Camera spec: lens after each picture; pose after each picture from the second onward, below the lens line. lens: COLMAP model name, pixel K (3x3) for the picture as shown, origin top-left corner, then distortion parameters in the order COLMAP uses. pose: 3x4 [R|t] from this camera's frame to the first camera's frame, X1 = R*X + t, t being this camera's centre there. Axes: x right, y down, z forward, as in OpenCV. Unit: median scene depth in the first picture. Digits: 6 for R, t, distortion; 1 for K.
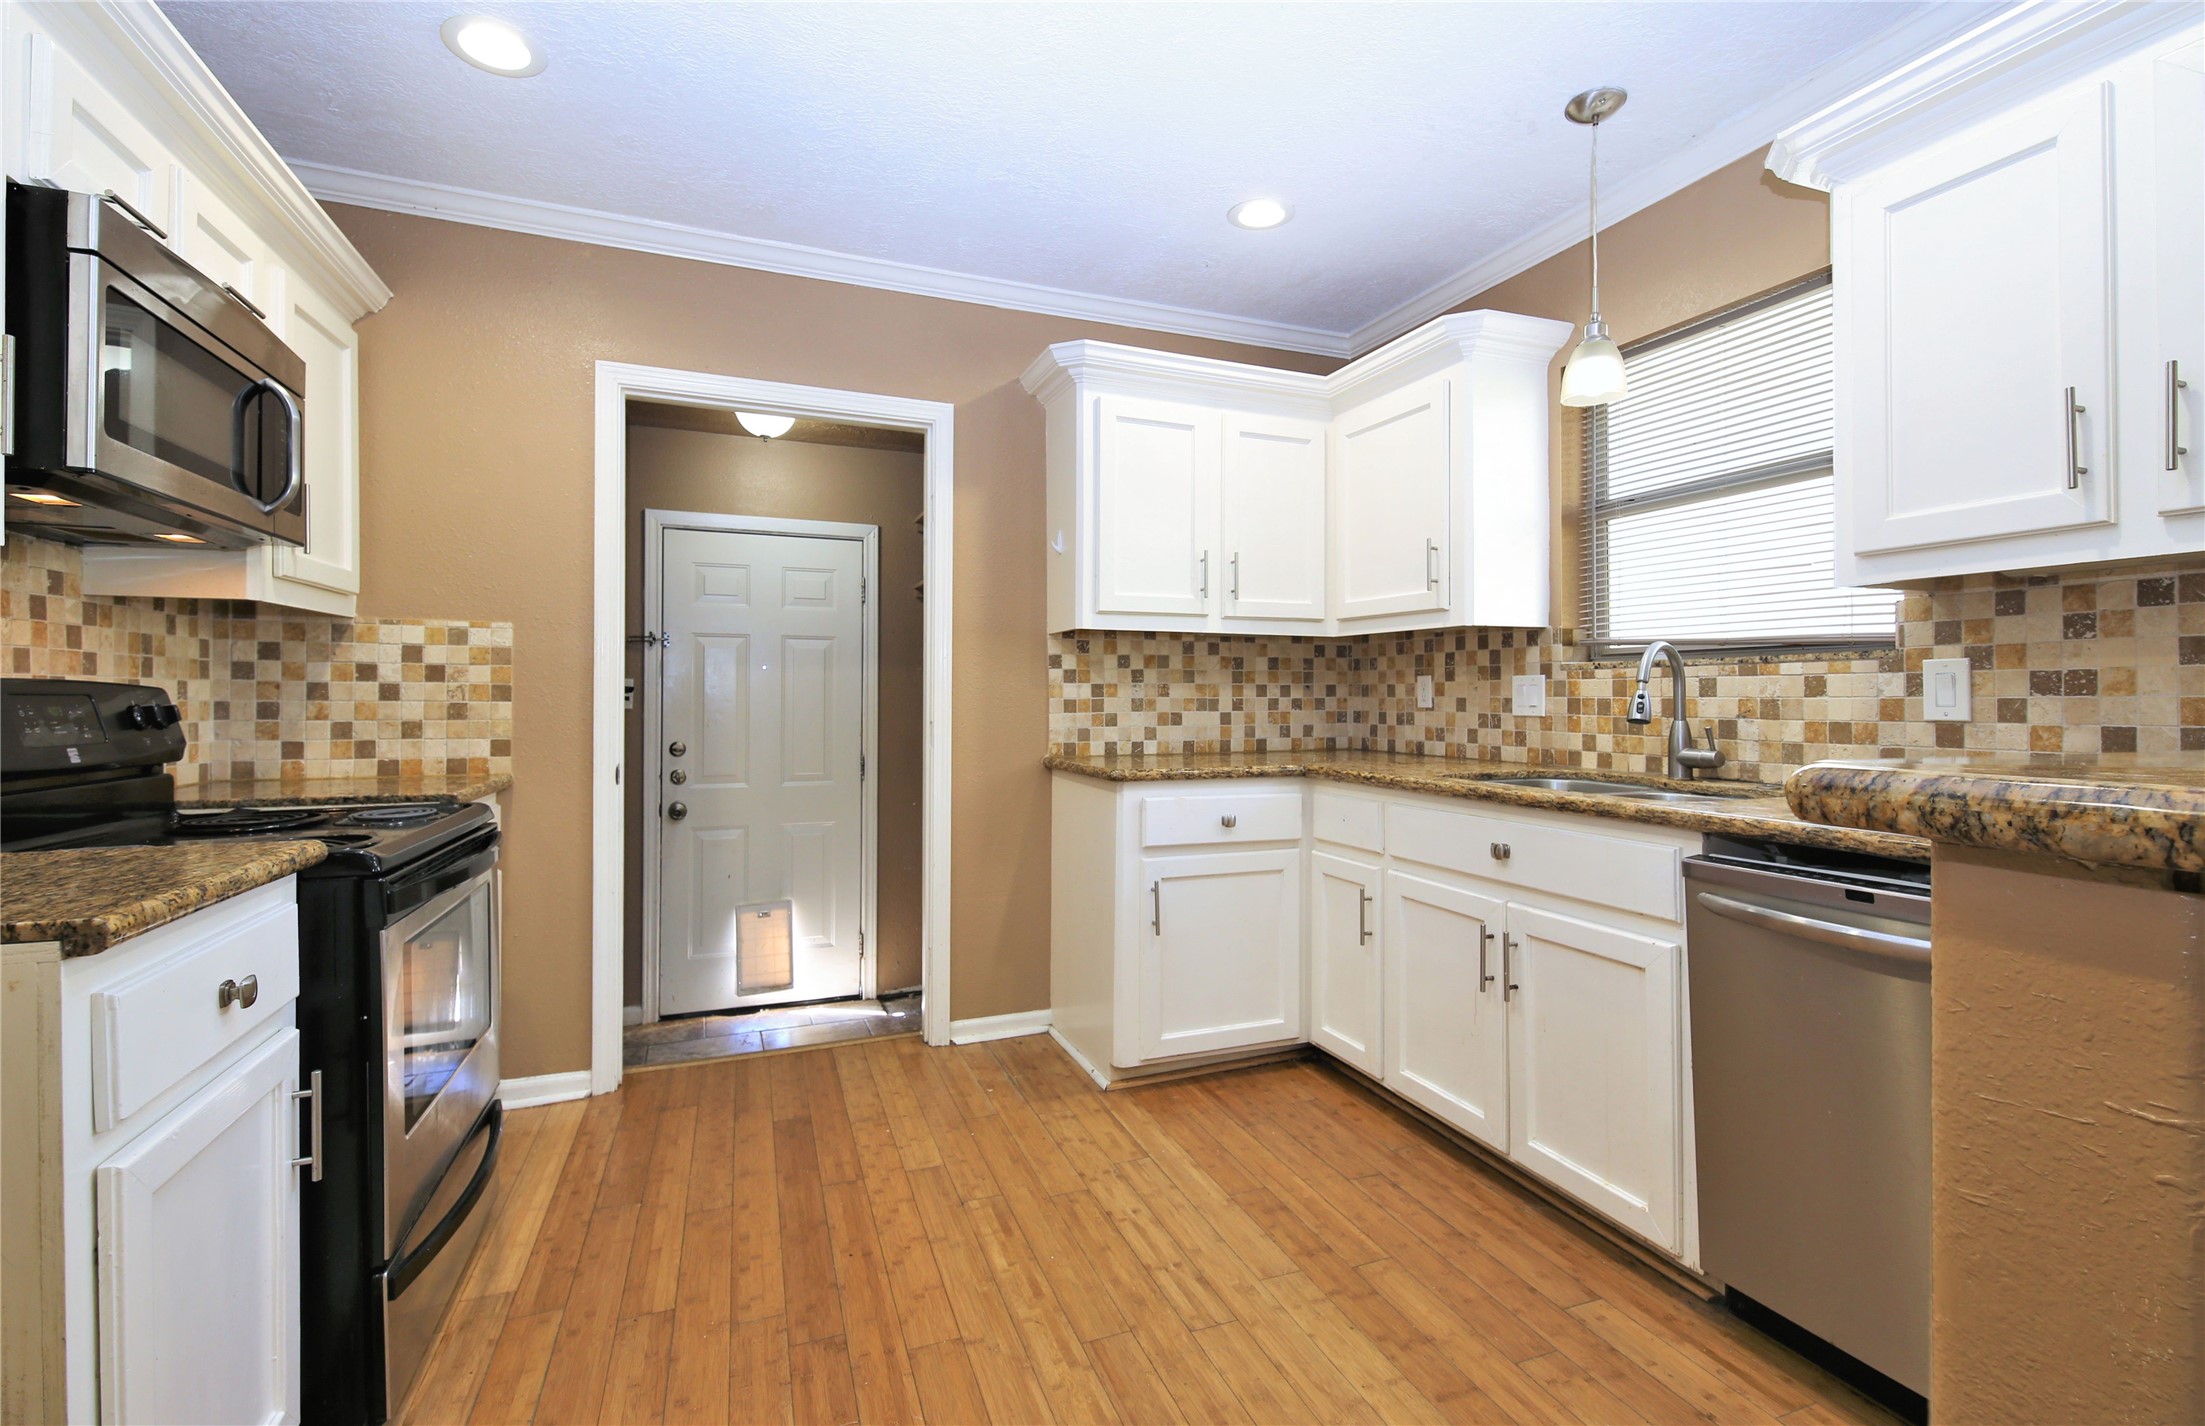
lens RADIAL K [[966.2, 0, 1098.2], [0, 966.2, 693.3], [0, 0, 1]] dist [0.007408, -0.000286]
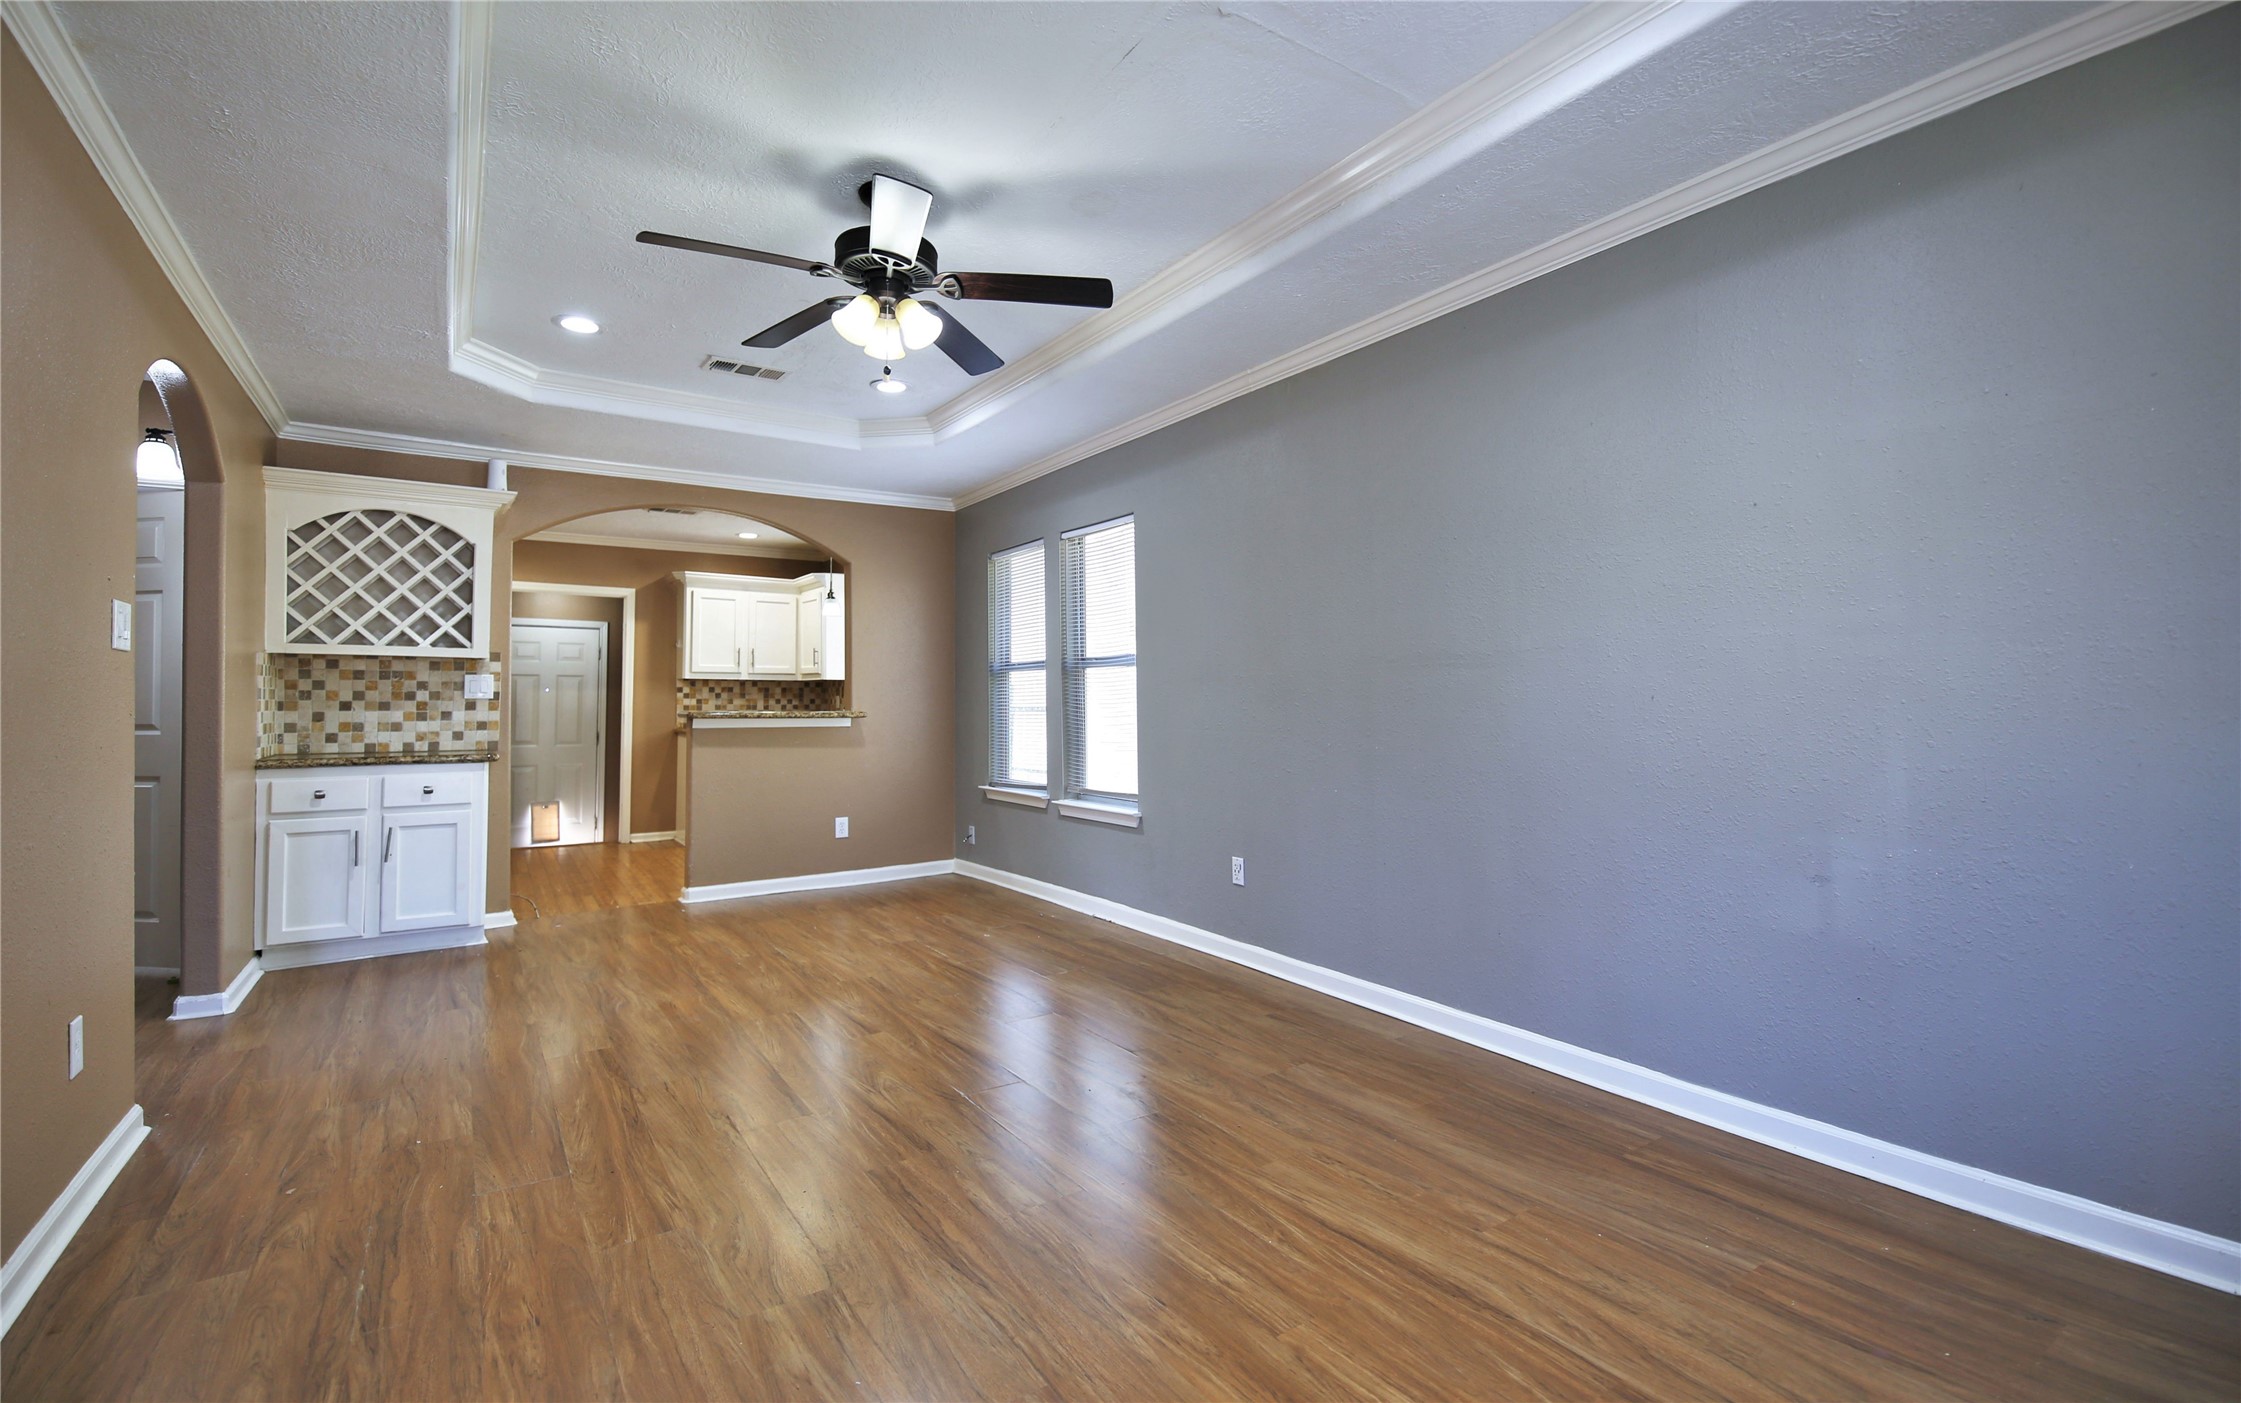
lens RADIAL K [[993.4, 0, 1128.2], [0, 993.4, 667.1], [0, 0, 1]] dist [-0.003836, -0.003581]
pose [[0.975168, 0.007360, 0.221344, 0.656189], [-0.000668, 0.999541, -0.030297, -0.019268], [-0.221465, 0.029397, 0.974725, -2.220537]]
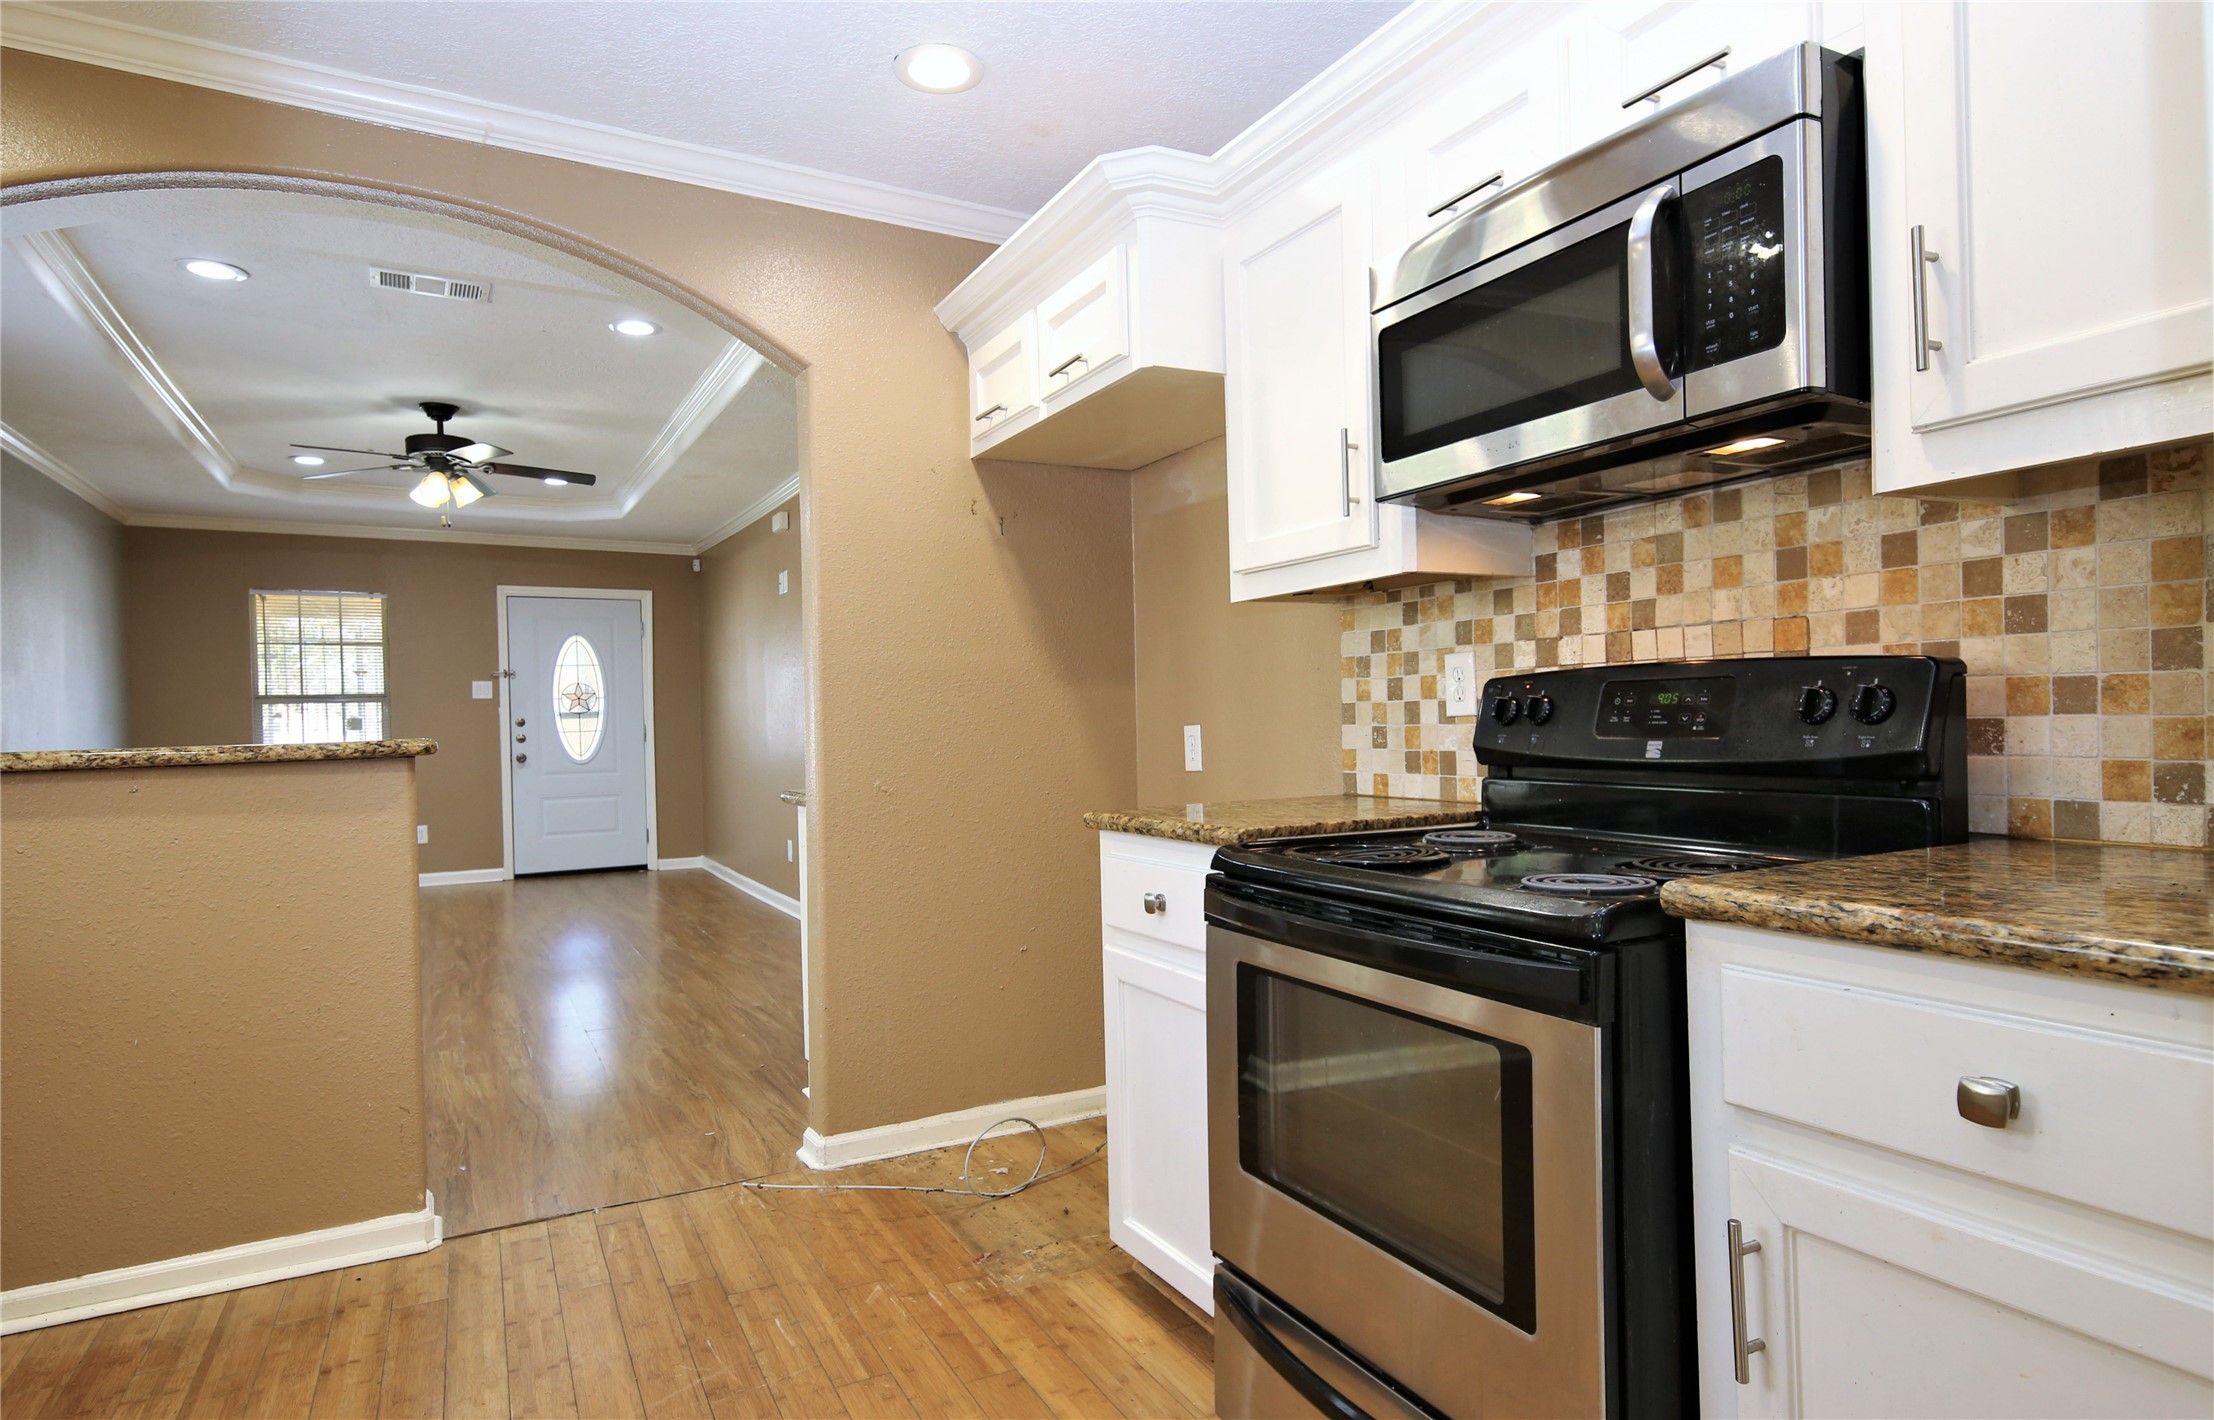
lens RADIAL K [[1241.4, 0, 1103.1], [0, 1241.4, 729.4], [0, 0, 1]] dist [0.027809, -0.002505]
pose [[-0.992841, 0.028816, -0.115917, -0.279375], [0.028199, 0.999578, 0.006959, 0.015280], [0.116068, 0.003640, -0.993235, 1.312249]]
